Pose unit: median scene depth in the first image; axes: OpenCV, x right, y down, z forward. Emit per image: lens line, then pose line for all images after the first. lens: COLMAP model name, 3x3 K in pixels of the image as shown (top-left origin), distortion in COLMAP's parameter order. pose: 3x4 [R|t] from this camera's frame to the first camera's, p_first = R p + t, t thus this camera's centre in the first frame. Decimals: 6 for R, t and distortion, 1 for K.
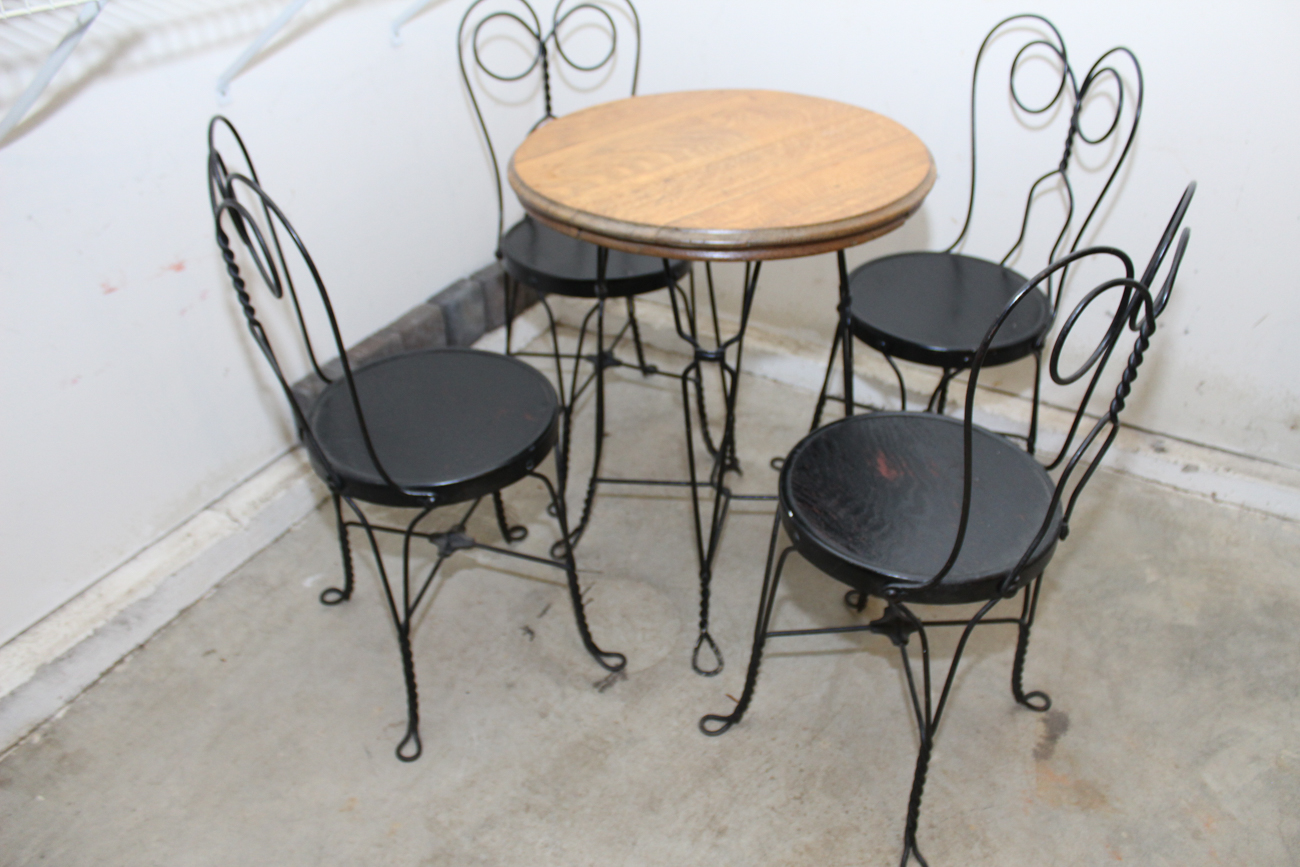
lens RADIAL K [[1107.5, 0, 655.3], [0, 1107.5, 442.5], [0, 0, 1]] dist [-0.165110, 0.144090]
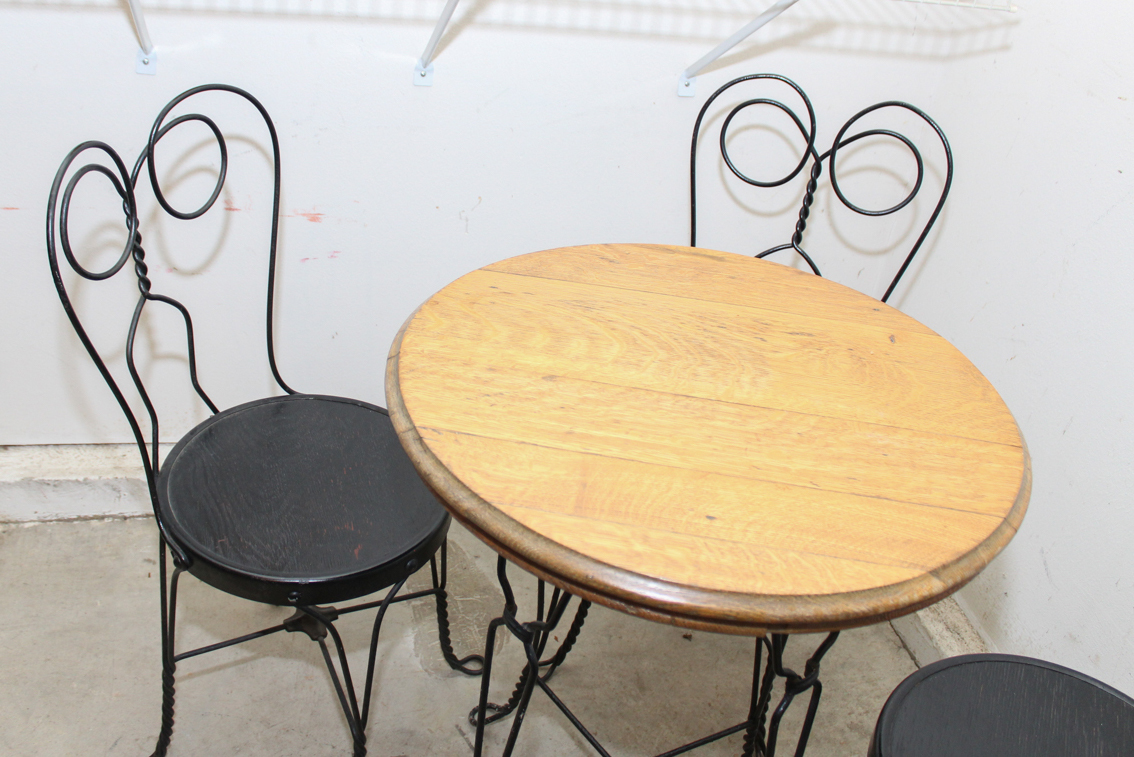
lens RADIAL K [[1086.7, 0, 496.0], [0, 1086.7, 376.2], [0, 0, 1]] dist [-0.133213, 0.003575]
pose [[0.628202, 0.471201, -0.619138, 0.343198], [-0.507086, 0.851490, 0.133525, -0.259864], [0.590107, 0.230076, 0.773847, 0.369845]]
